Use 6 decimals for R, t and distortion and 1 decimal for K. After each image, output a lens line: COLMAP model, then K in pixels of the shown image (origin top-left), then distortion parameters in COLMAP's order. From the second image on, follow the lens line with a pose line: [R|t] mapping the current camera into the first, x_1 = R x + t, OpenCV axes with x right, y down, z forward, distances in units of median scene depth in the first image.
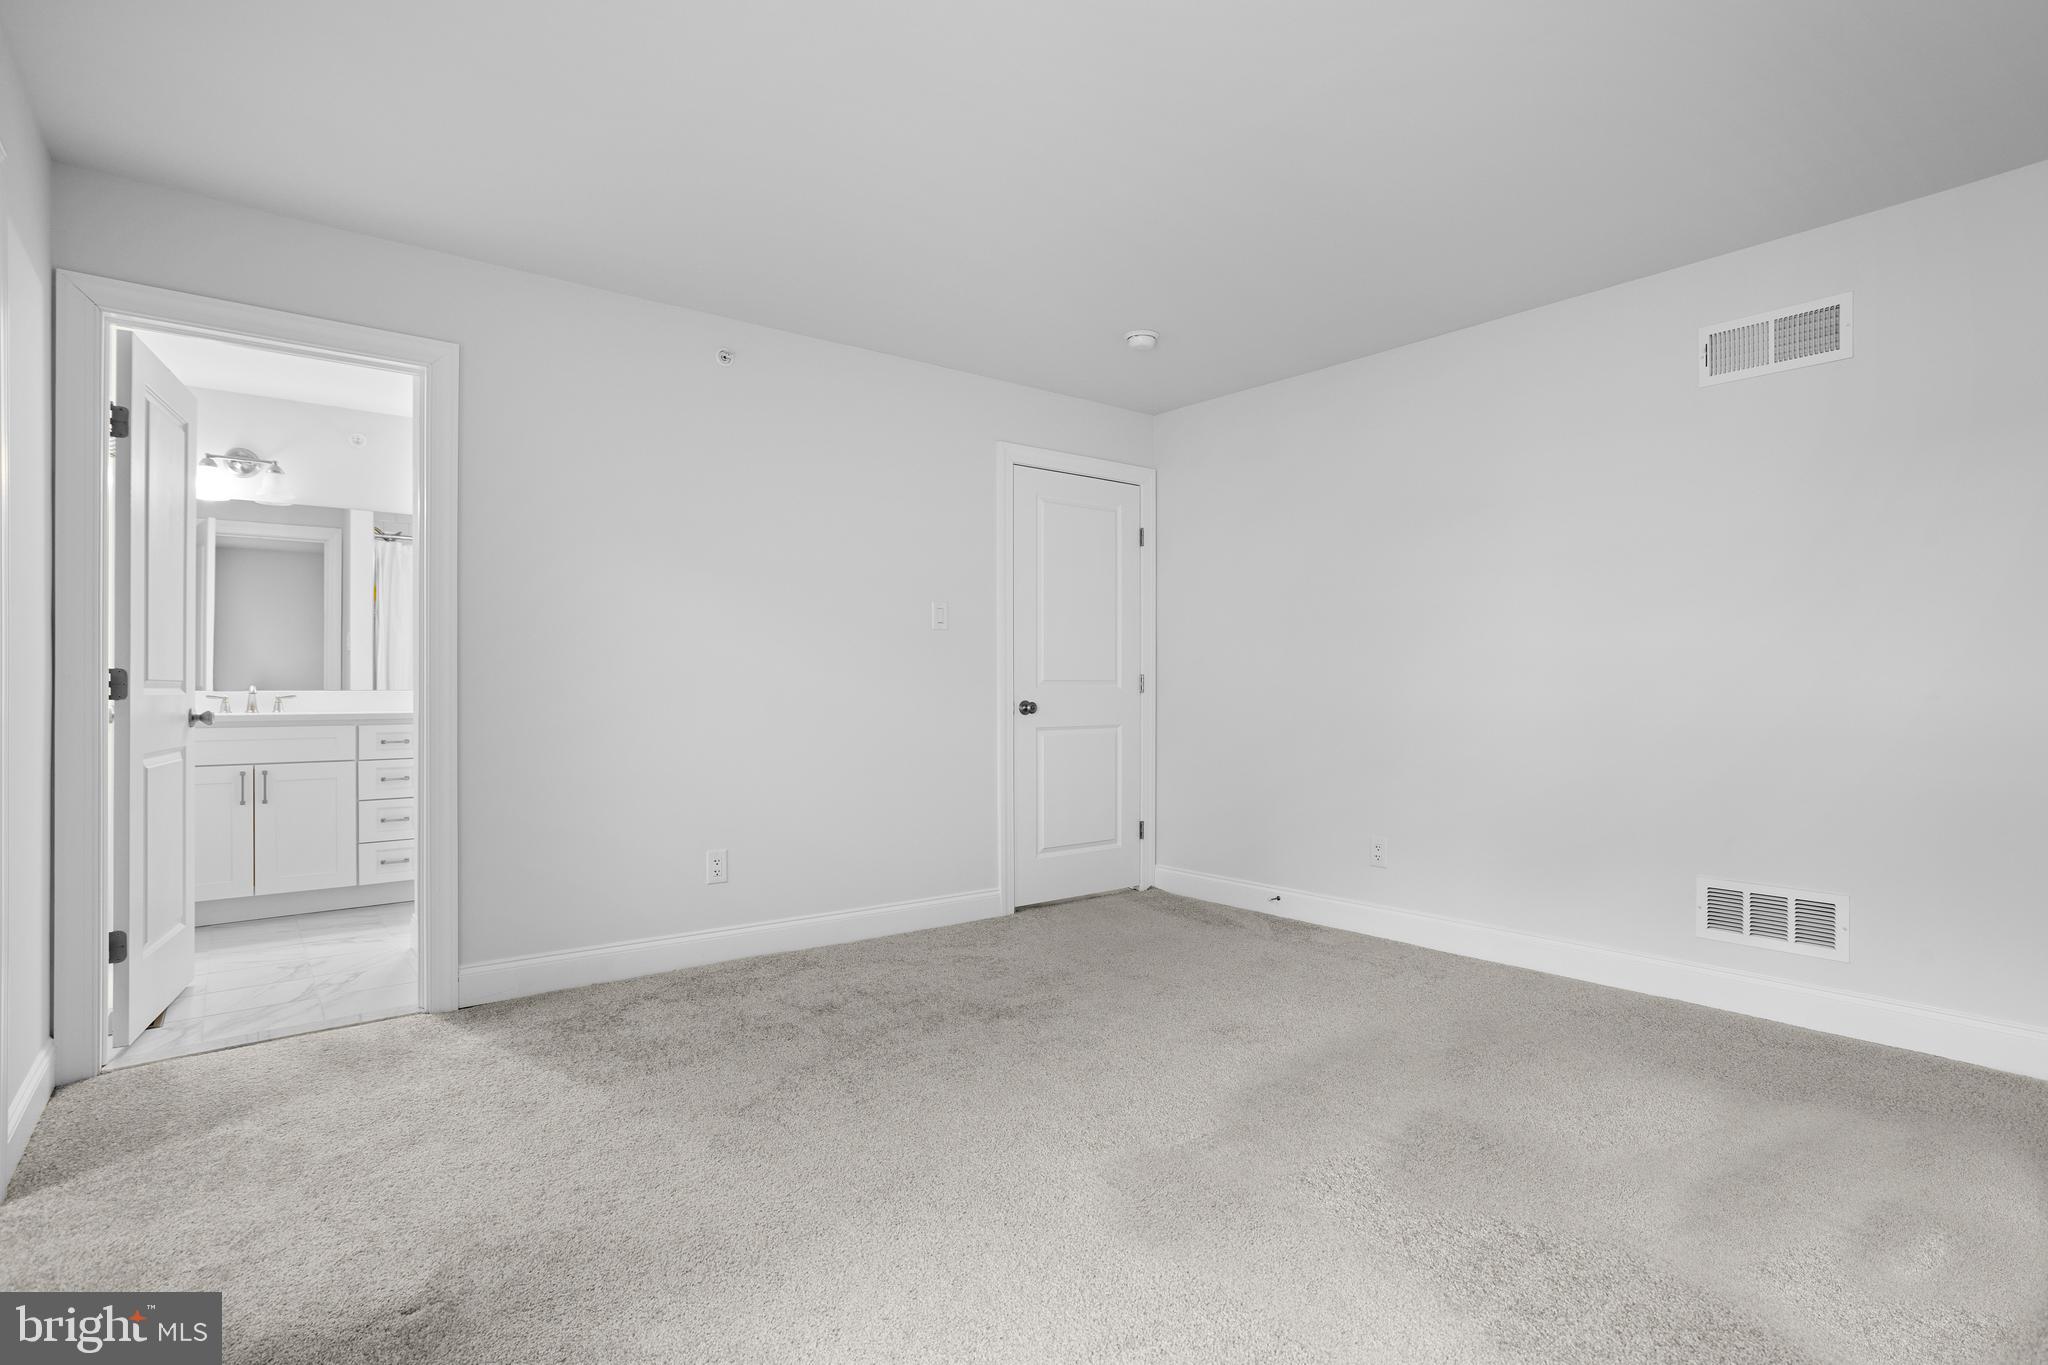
lens RADIAL K [[1021.0, 0, 1046.5], [0, 1021.0, 703.5], [0, 0, 1]] dist [-0.060764, 0.038063]
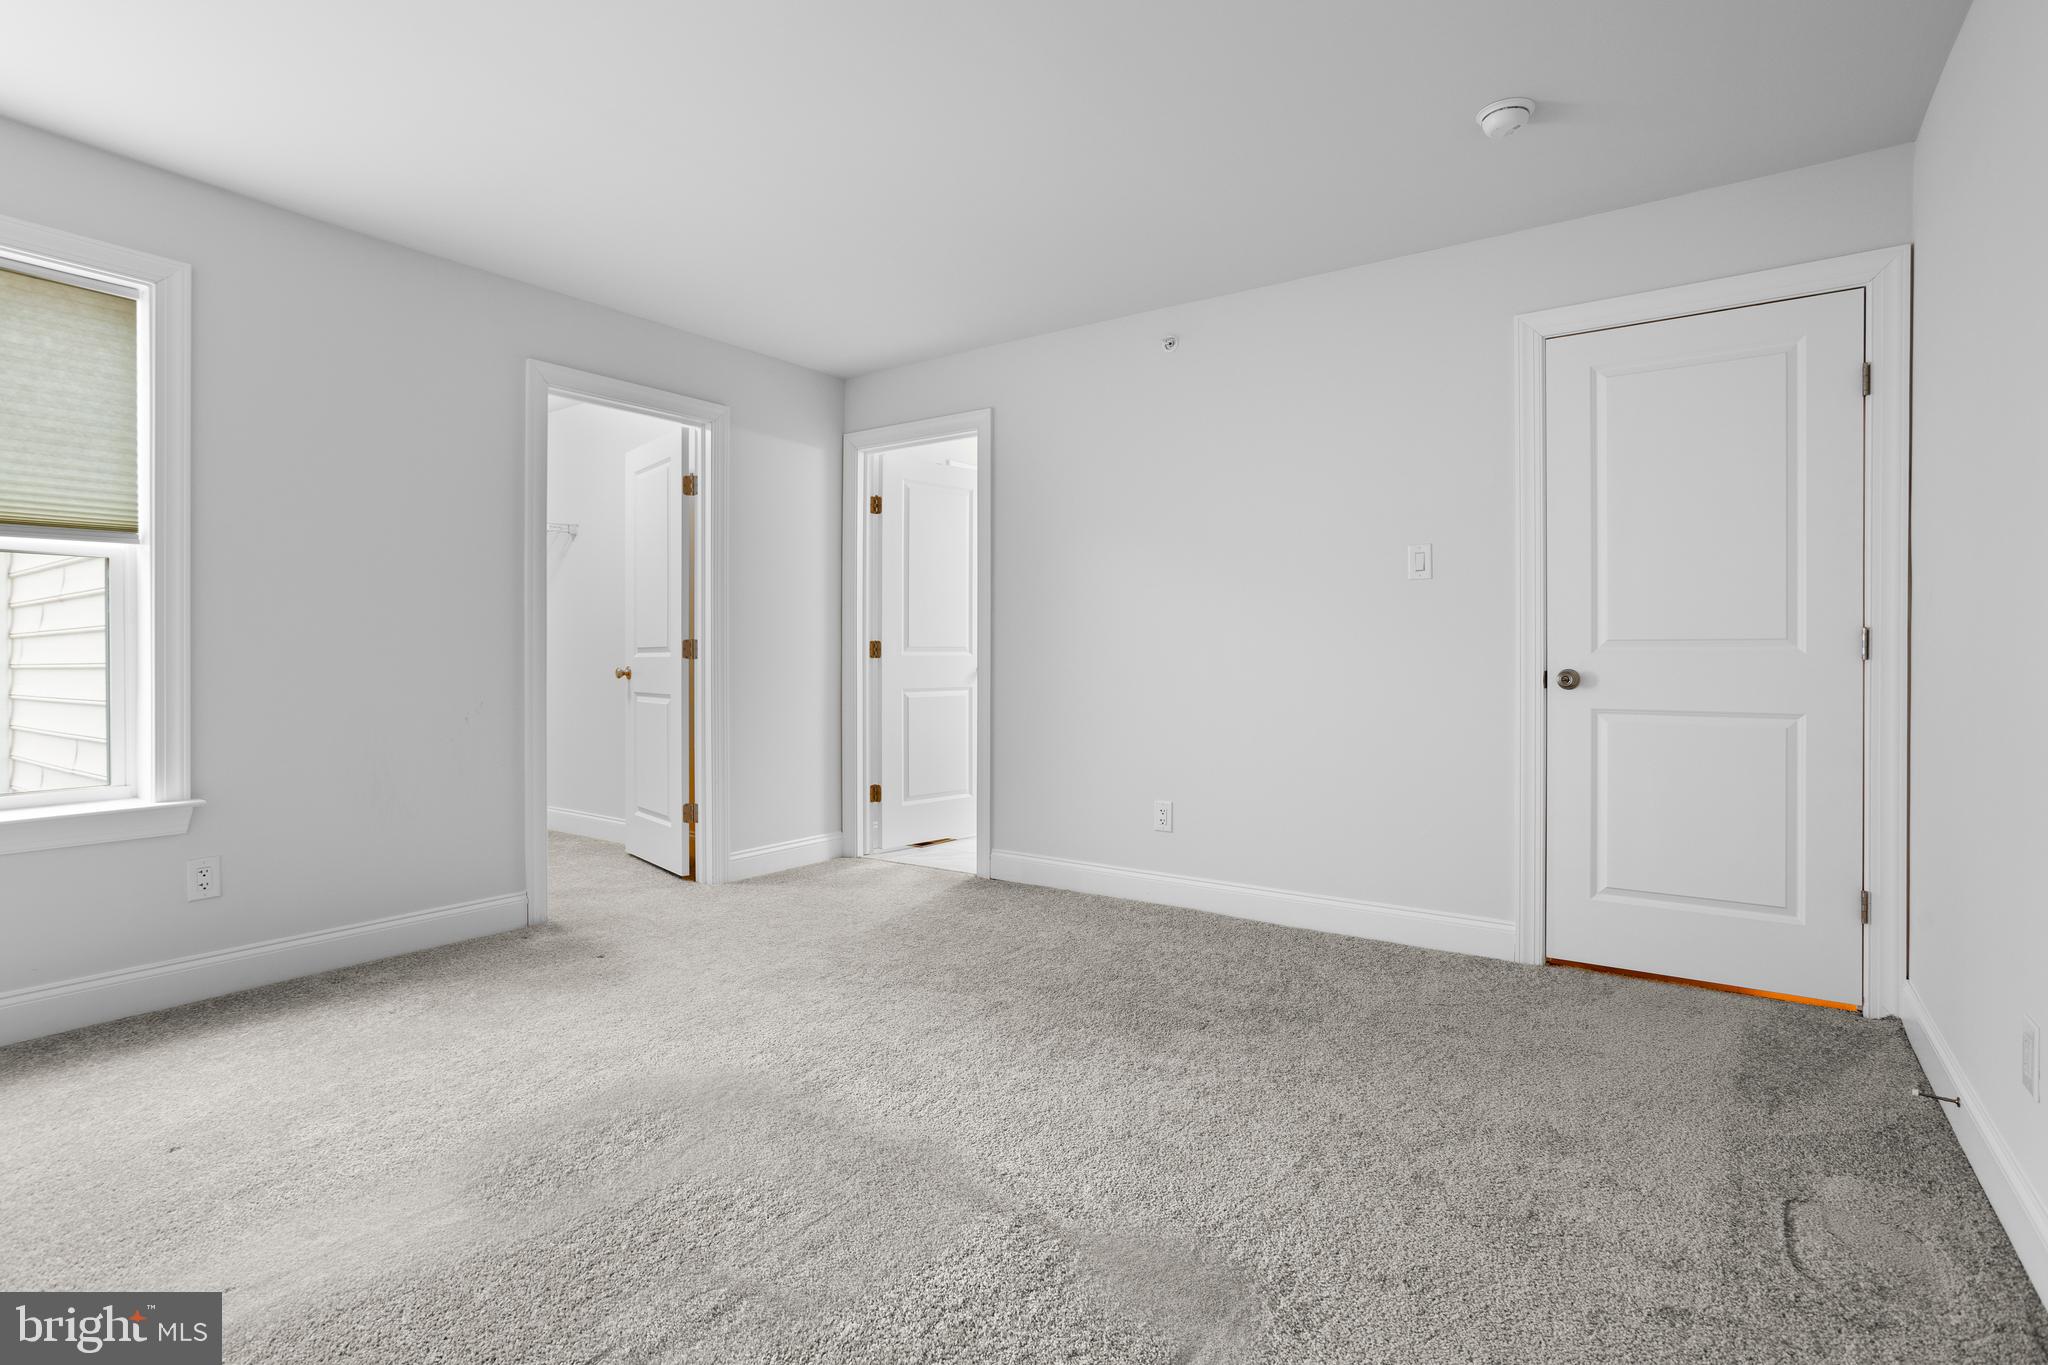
lens RADIAL K [[991.6, 0, 1020.0], [0, 991.6, 657.7], [0, 0, 1]] dist [-0.057190, 0.034510]
pose [[0.268997, -0.000221, -0.963141, 0.537764], [-0.020204, 0.999779, -0.005872, 0.001491], [0.962929, 0.021039, 0.268933, 0.467038]]
